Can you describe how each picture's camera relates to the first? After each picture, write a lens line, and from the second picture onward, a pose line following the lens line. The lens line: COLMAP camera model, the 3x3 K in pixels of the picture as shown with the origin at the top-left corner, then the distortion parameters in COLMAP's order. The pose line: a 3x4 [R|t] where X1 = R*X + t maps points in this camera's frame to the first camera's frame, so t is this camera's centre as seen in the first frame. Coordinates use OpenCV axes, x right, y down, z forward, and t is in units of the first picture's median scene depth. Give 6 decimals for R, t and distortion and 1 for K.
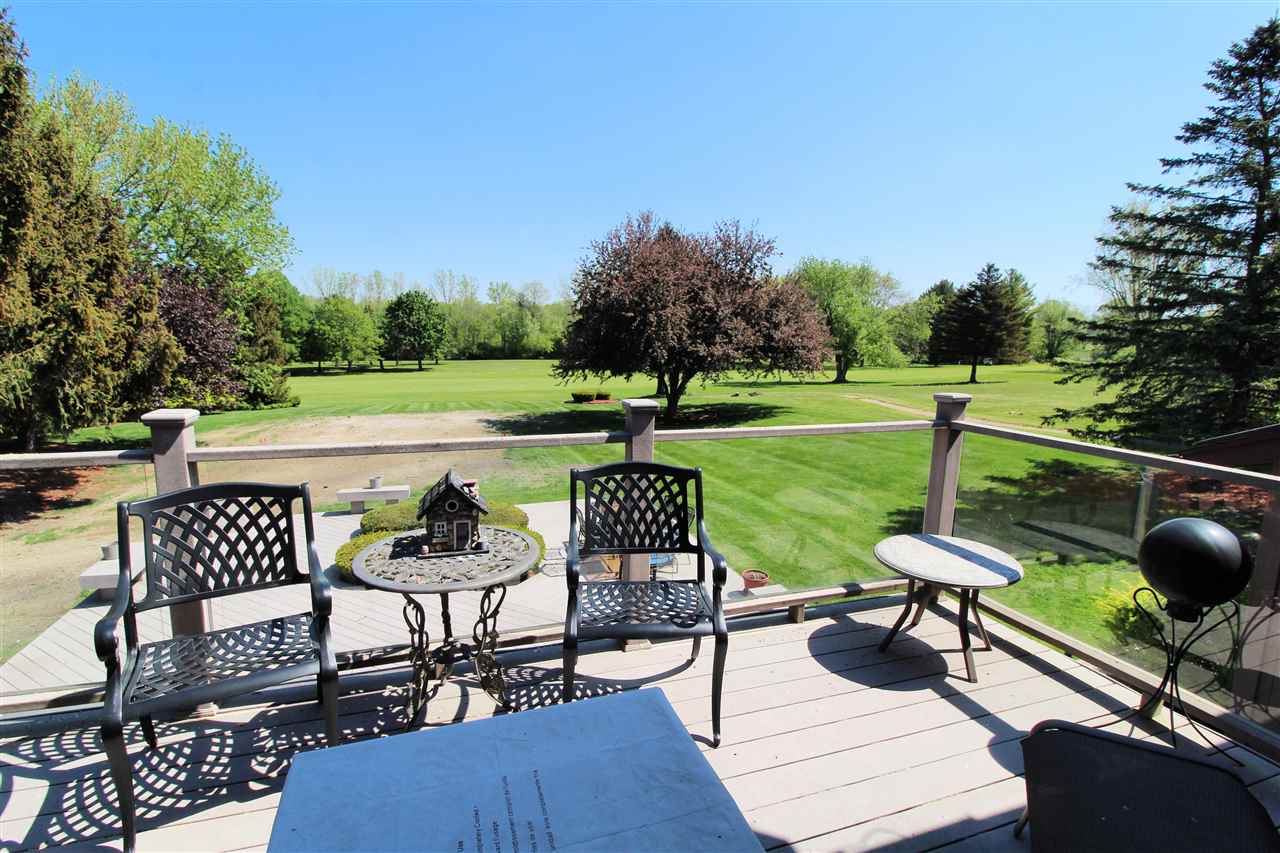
lens RADIAL K [[599.8, 0, 640.0], [0, 599.8, 426.5], [0, 0, 1]] dist [-0.022230, -0.000383]
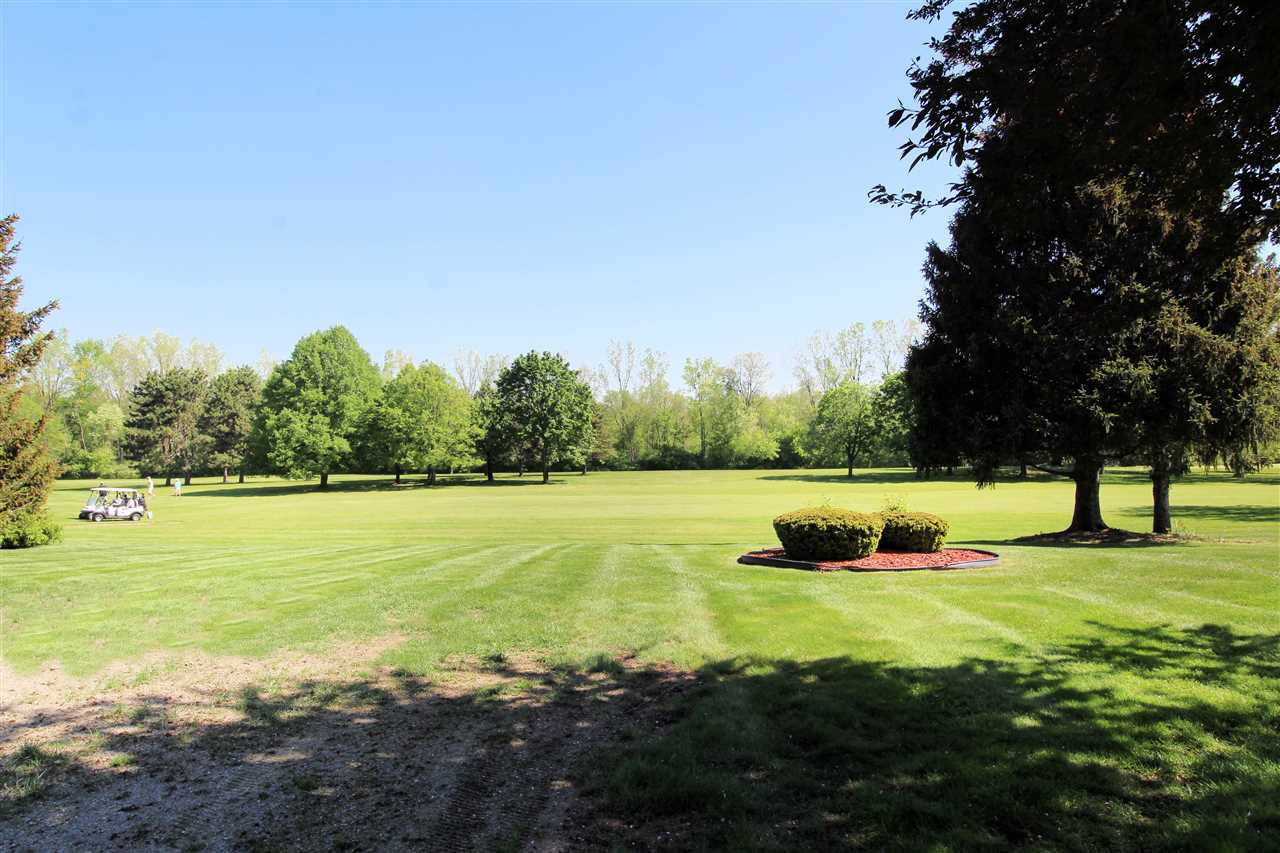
lens RADIAL K [[829.6, 0, 640.0], [0, 829.6, 426.5], [0, 0, 1]] dist [0.000143, -0.000012]
pose [[0.949723, -0.019892, -0.312458, -0.015580], [-0.035386, 0.984765, -0.170250, -0.008856], [0.311084, 0.172747, 0.934551, 0.169252]]
